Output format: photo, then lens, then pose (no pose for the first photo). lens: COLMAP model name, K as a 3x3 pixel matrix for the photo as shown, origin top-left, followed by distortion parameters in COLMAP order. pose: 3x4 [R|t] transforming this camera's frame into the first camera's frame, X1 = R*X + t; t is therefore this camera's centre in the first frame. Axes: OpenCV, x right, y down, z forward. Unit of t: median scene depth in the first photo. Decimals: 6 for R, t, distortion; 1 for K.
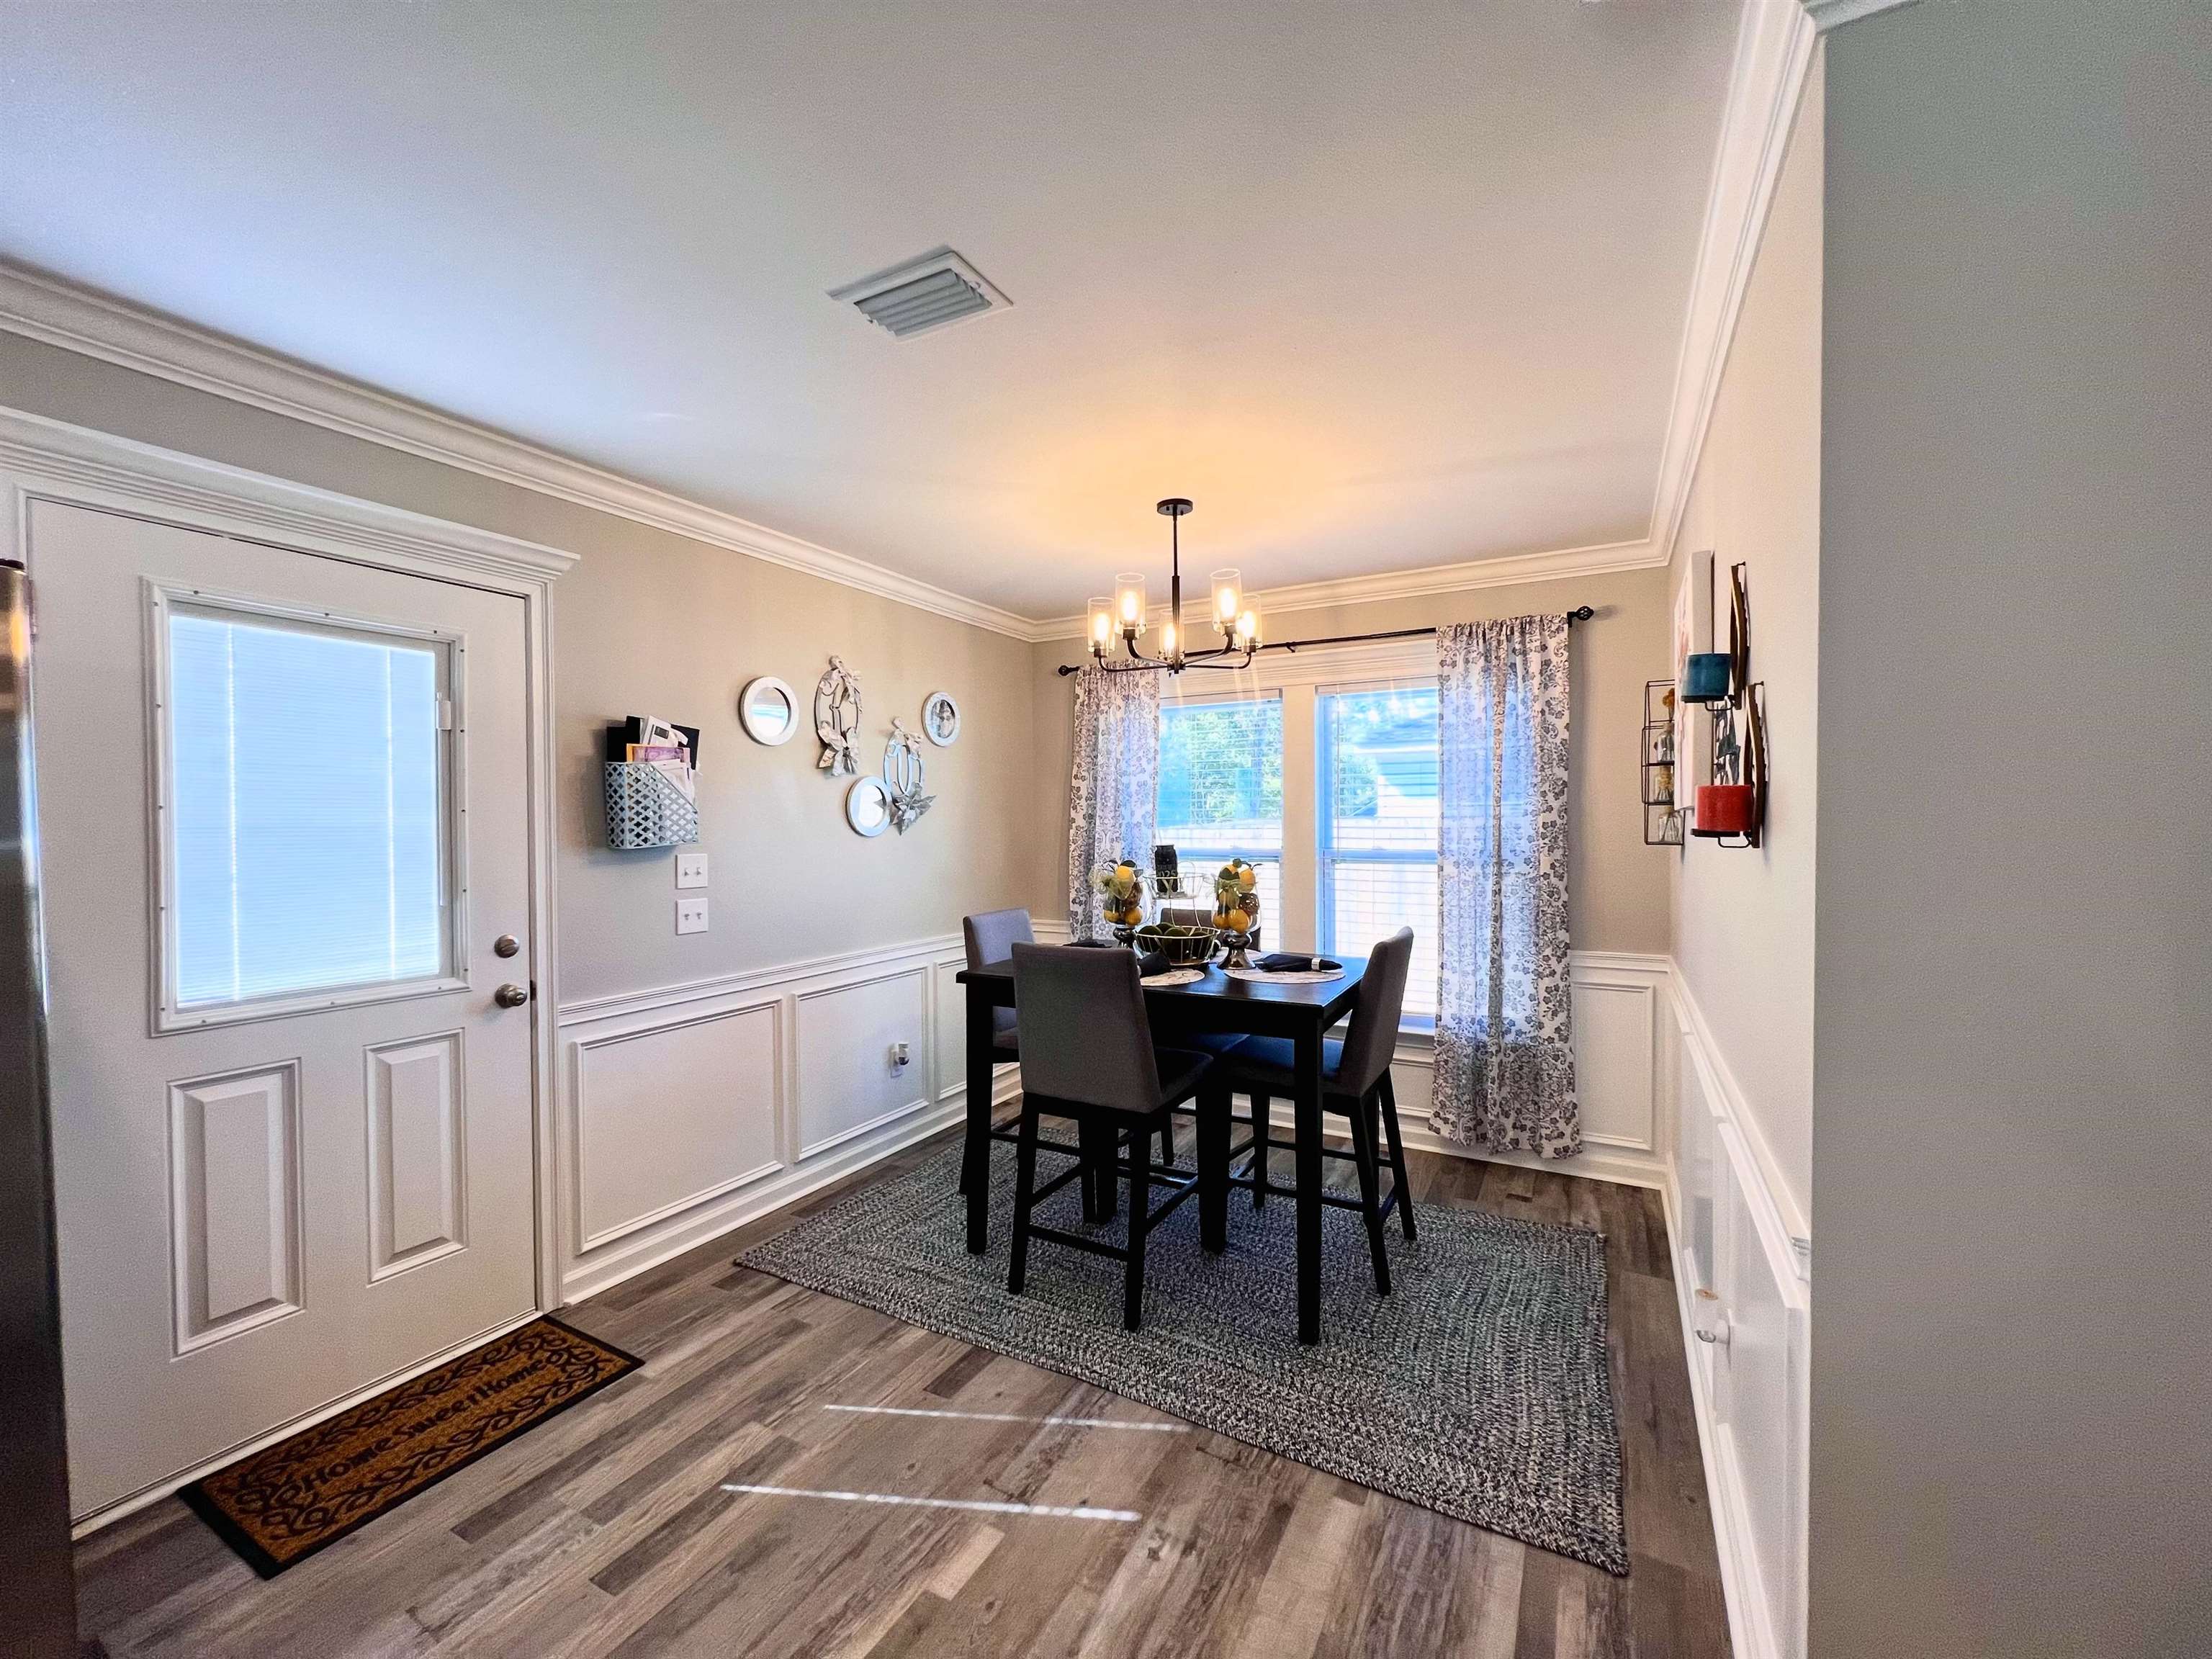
lens RADIAL K [[885.5, 0, 1111.7], [0, 885.5, 829.5], [0, 0, 1]] dist [-0.000004, 0.000451]
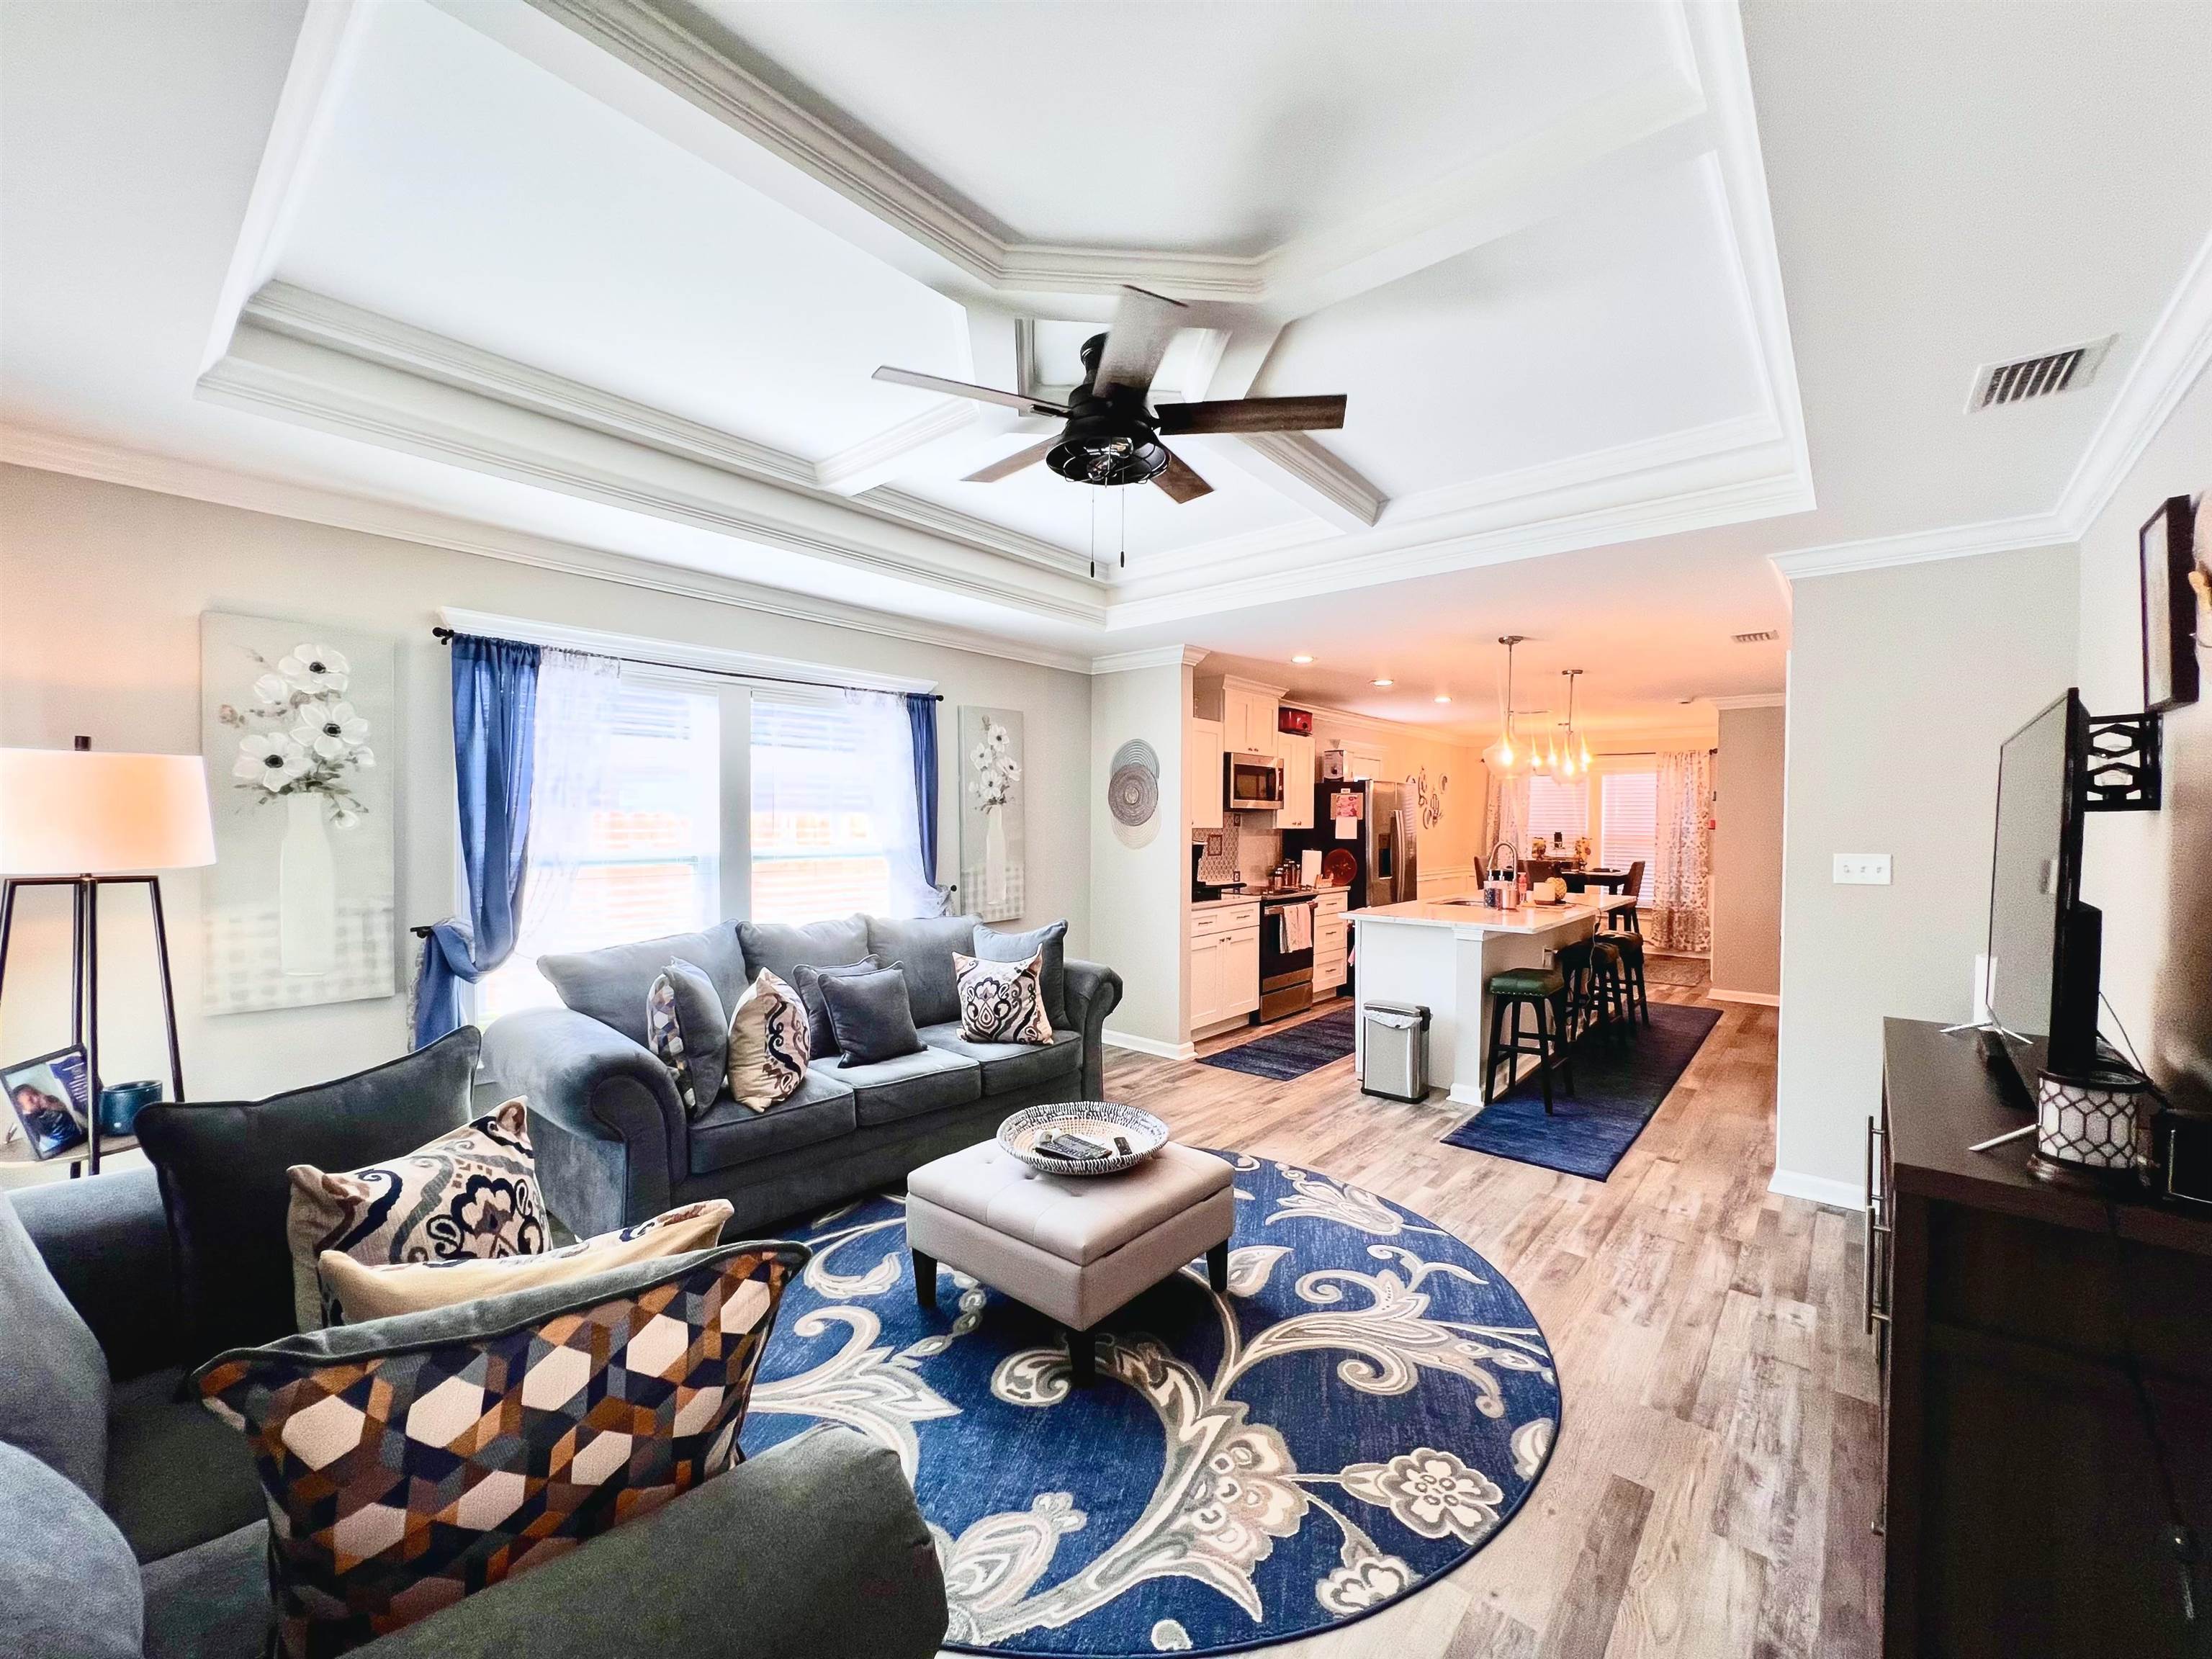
lens RADIAL K [[885.5, 0, 1104.8], [0, 885.5, 831.6], [0, 0, 1]] dist [-0.000004, 0.000451]
pose [[0.978095, 0.014841, -0.207628, -0.717508], [-0.014599, 0.999890, 0.002700, 0.024590], [0.207645, 0.000390, 0.978204, -2.005414]]
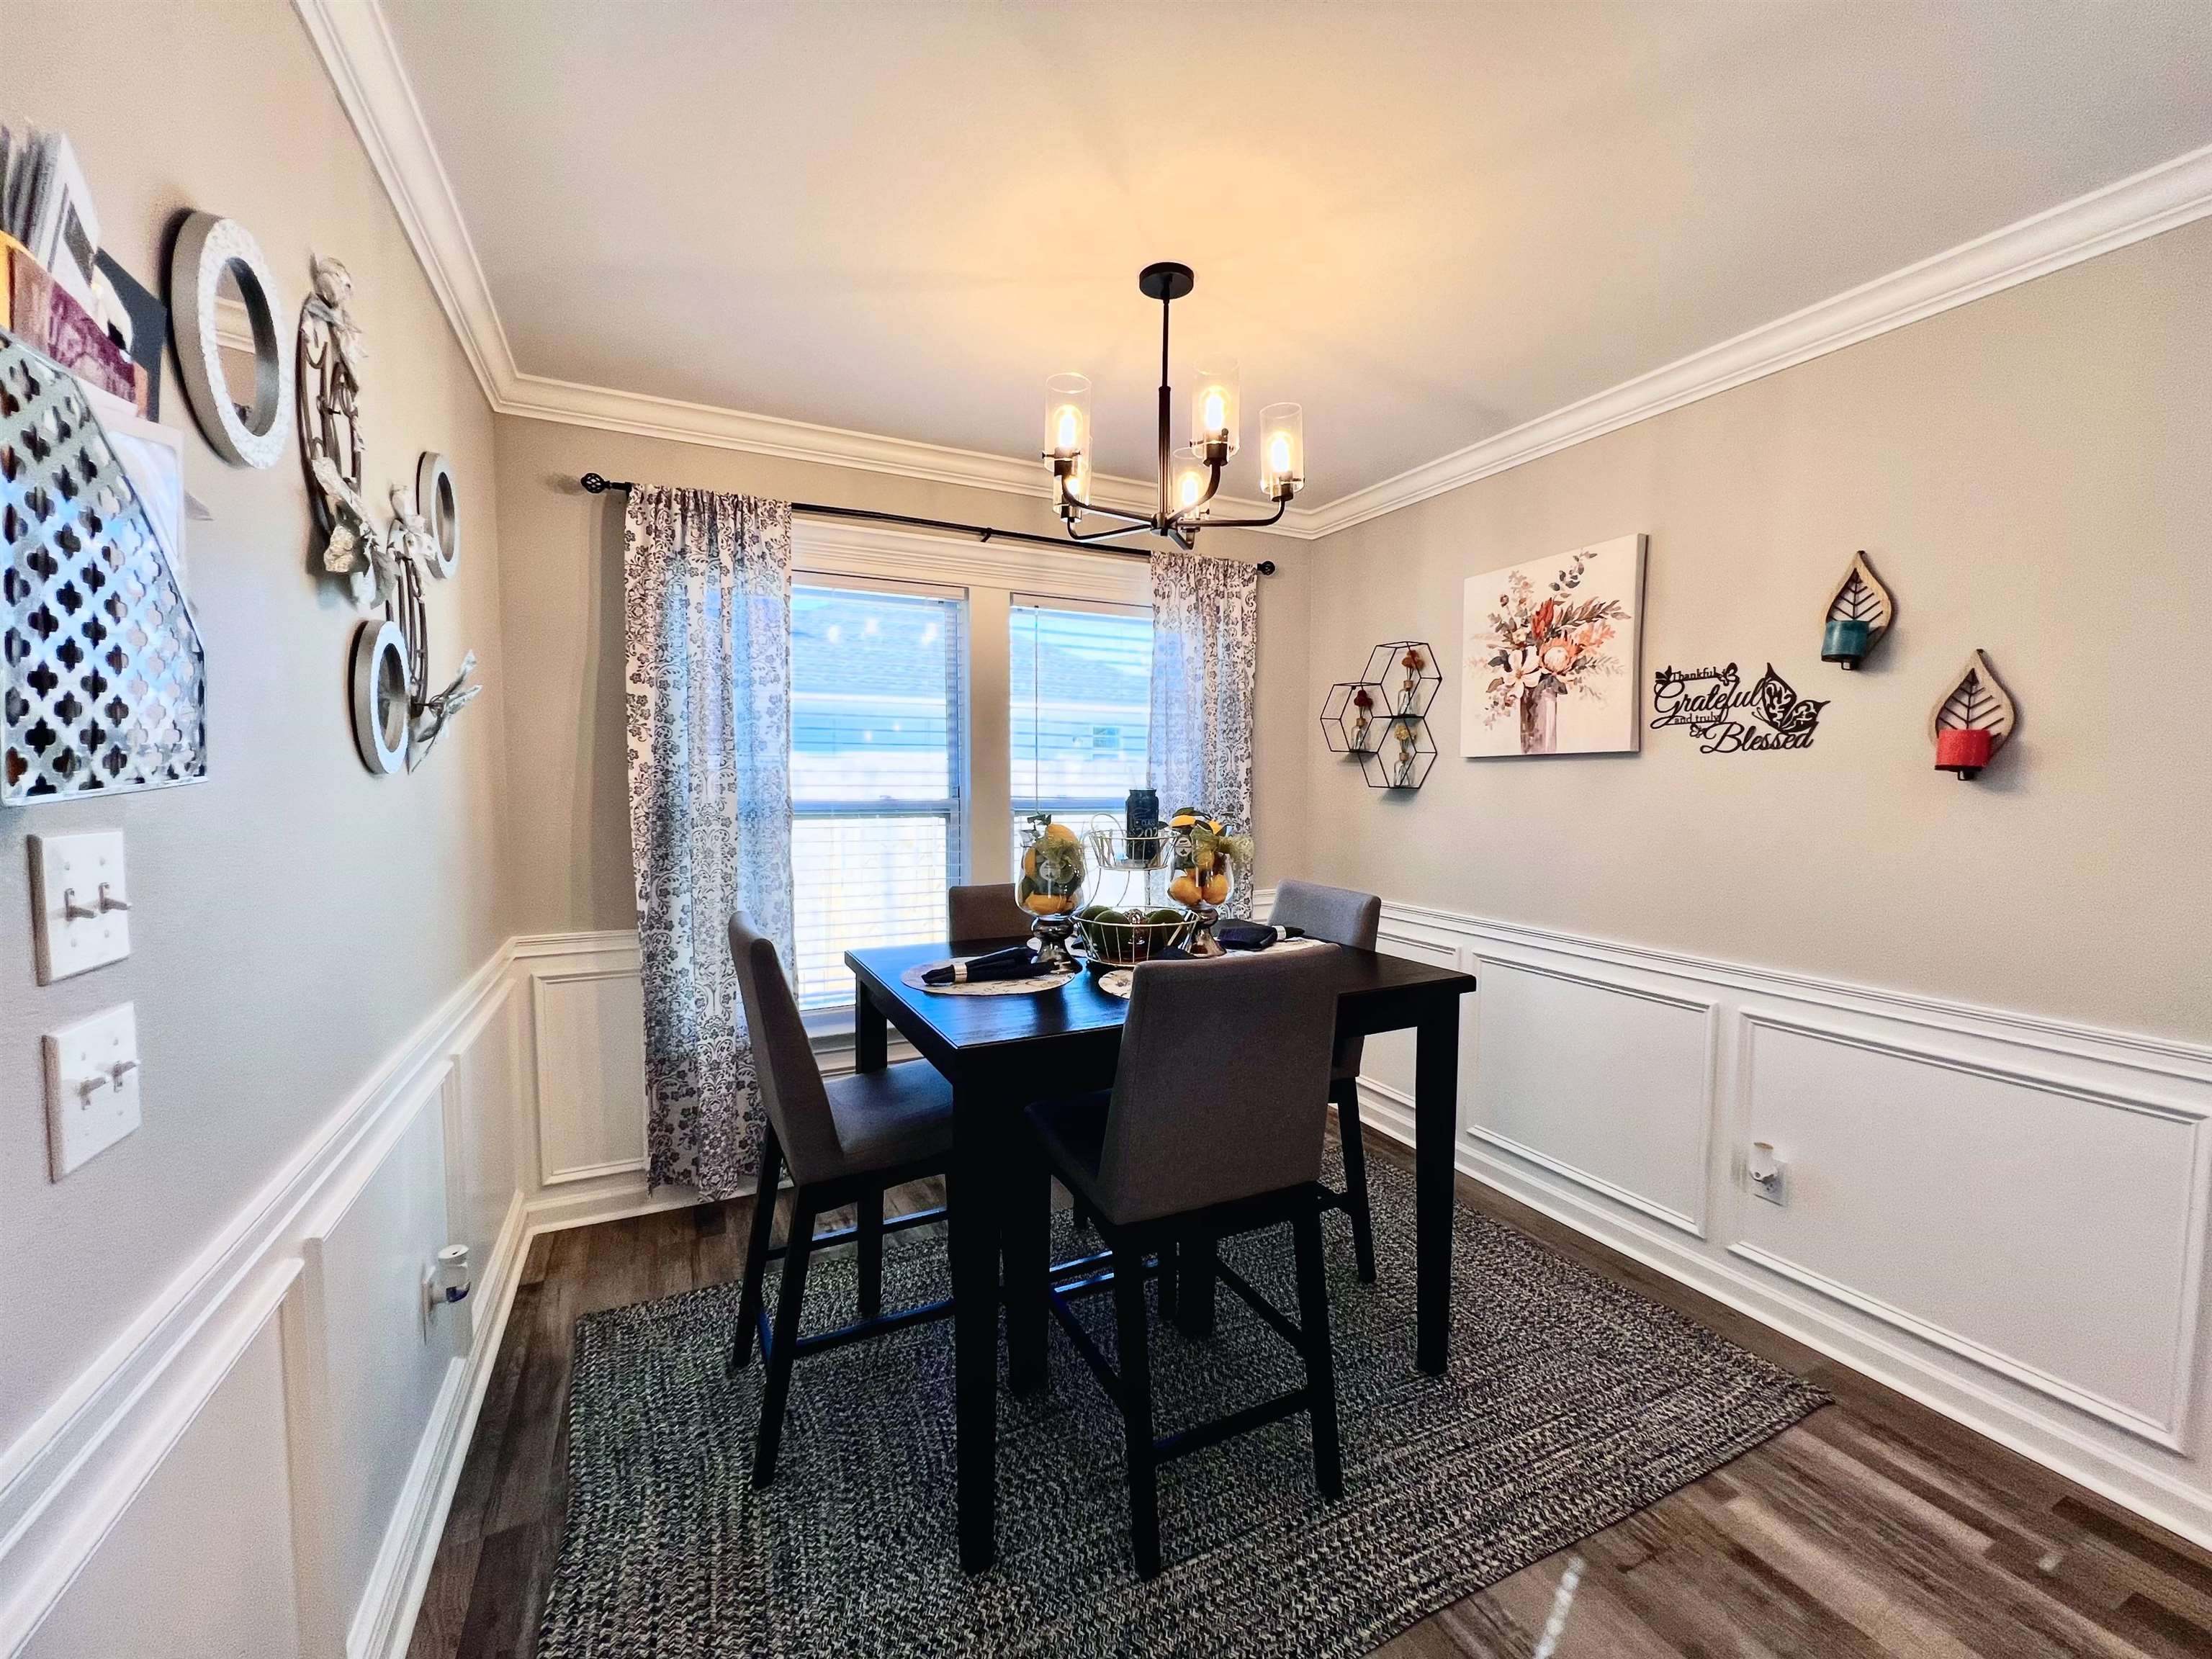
lens RADIAL K [[885.5, 0, 1105.6], [0, 885.5, 829.8], [0, 0, 1]] dist [-0.000004, 0.000451]
pose [[0.574456, -0.038712, 0.817620, -0.430494], [-0.002081, 0.998809, 0.048753, 0.012985], [-0.818533, -0.029708, 0.573691, 0.534376]]
